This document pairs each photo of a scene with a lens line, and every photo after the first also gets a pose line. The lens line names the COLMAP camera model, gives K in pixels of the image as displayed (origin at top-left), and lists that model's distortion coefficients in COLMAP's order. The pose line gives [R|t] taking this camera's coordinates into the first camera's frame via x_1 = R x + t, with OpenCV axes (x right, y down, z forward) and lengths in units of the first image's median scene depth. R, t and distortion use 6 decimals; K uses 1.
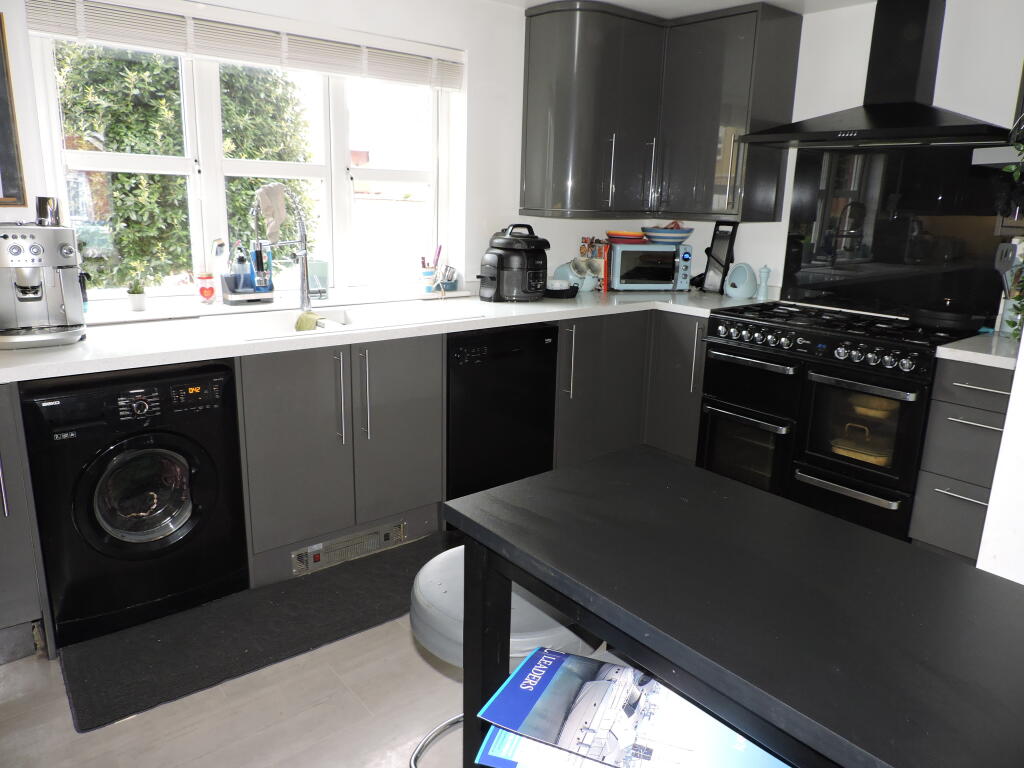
lens RADIAL K [[728.8, 0, 510.8], [0, 728.8, 388.5], [0, 0, 1]] dist [-0.002593, -0.000761]
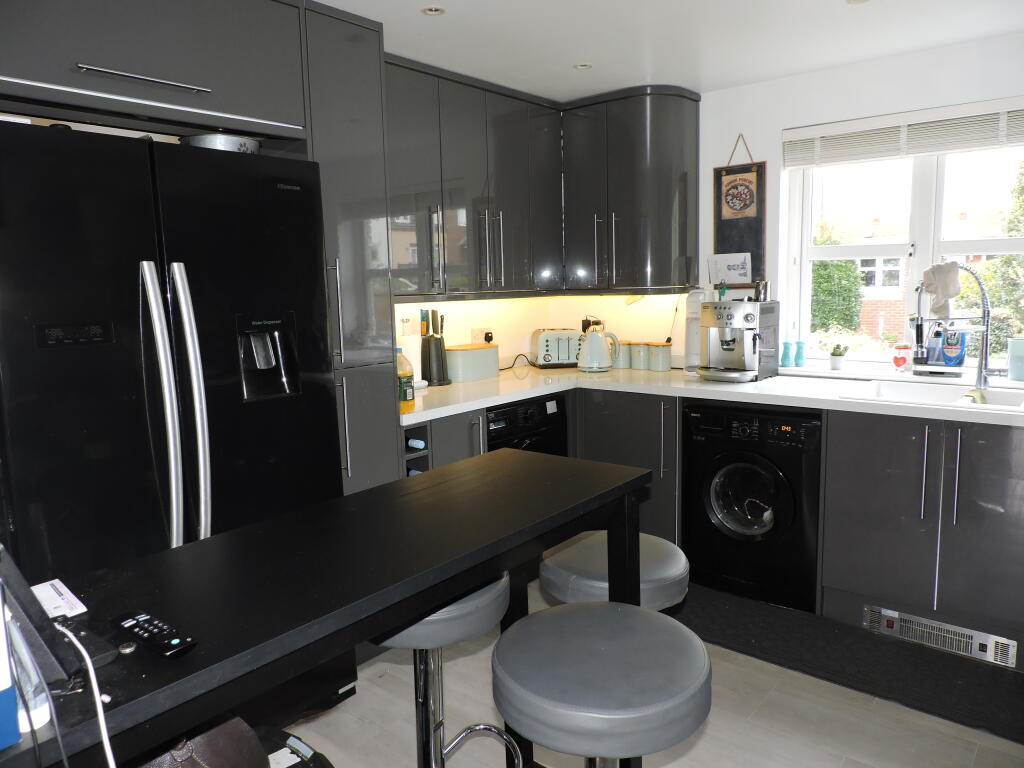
lens RADIAL K [[728.8, 0, 511.8], [0, 728.8, 379.3], [0, 0, 1]] dist [-0.002593, -0.000761]
pose [[0.204903, 0.105651, -0.973063, 0.615220], [-0.218930, 0.973916, 0.059642, -0.047138], [0.953983, 0.200812, 0.222689, 0.218923]]
